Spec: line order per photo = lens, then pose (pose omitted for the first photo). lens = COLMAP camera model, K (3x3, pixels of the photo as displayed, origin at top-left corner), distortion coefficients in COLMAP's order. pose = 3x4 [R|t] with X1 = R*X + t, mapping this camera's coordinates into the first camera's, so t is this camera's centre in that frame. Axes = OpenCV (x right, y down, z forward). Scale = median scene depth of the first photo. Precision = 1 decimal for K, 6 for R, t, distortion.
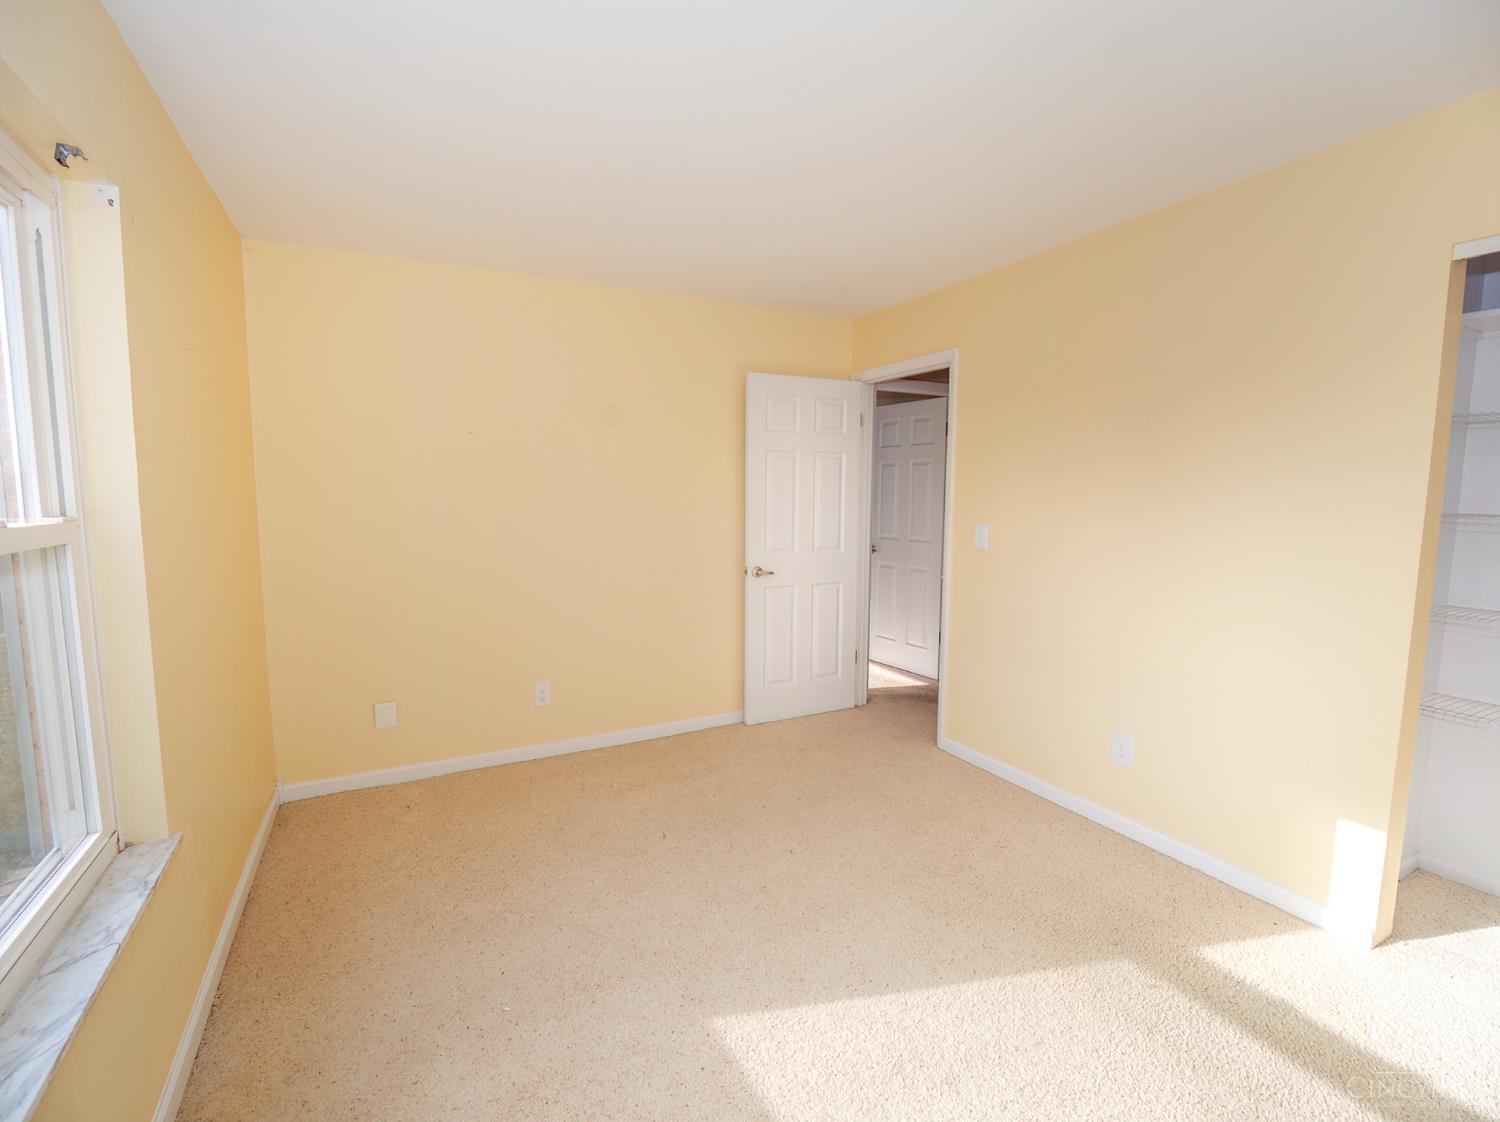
lens RADIAL K [[679.8, 0, 742.6], [0, 679.8, 562.9], [0, 0, 1]] dist [-0.015098, -0.000370]
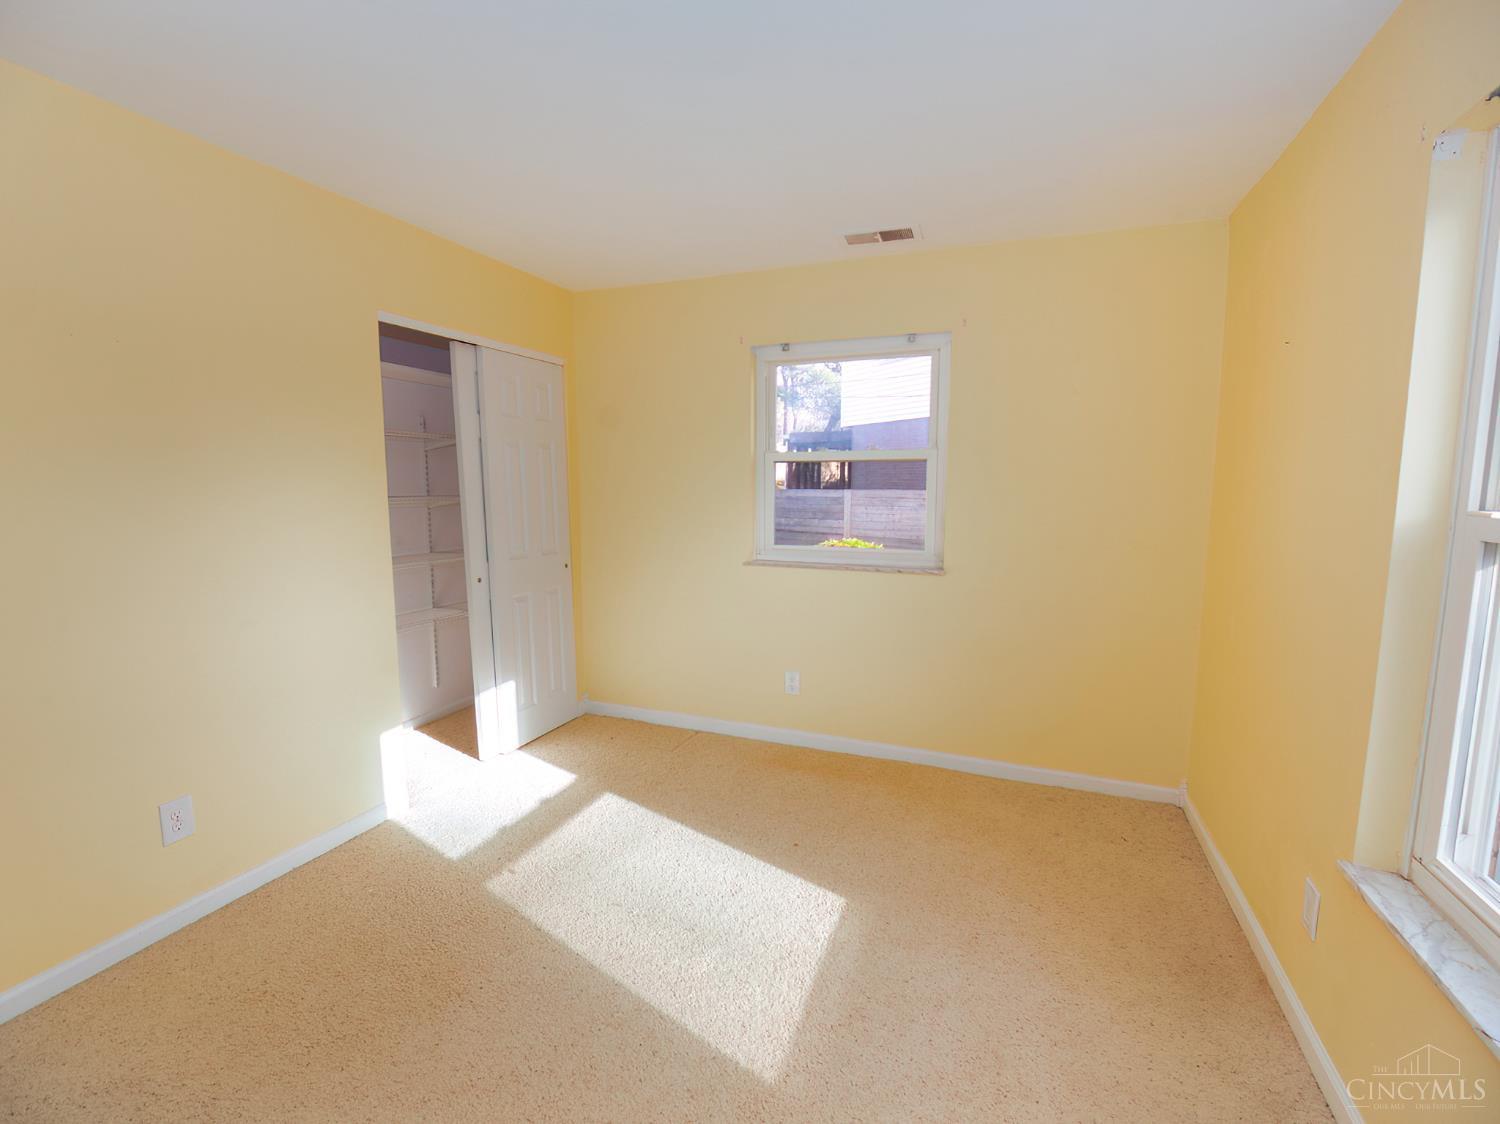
lens RADIAL K [[679.8, 0, 742.8], [0, 679.8, 565.4], [0, 0, 1]] dist [-0.015098, -0.000370]
pose [[-0.649137, -0.091798, 0.755112, -0.610466], [0.078348, 0.979343, 0.186410, -0.148734], [-0.756626, 0.180167, -0.628536, 1.429121]]
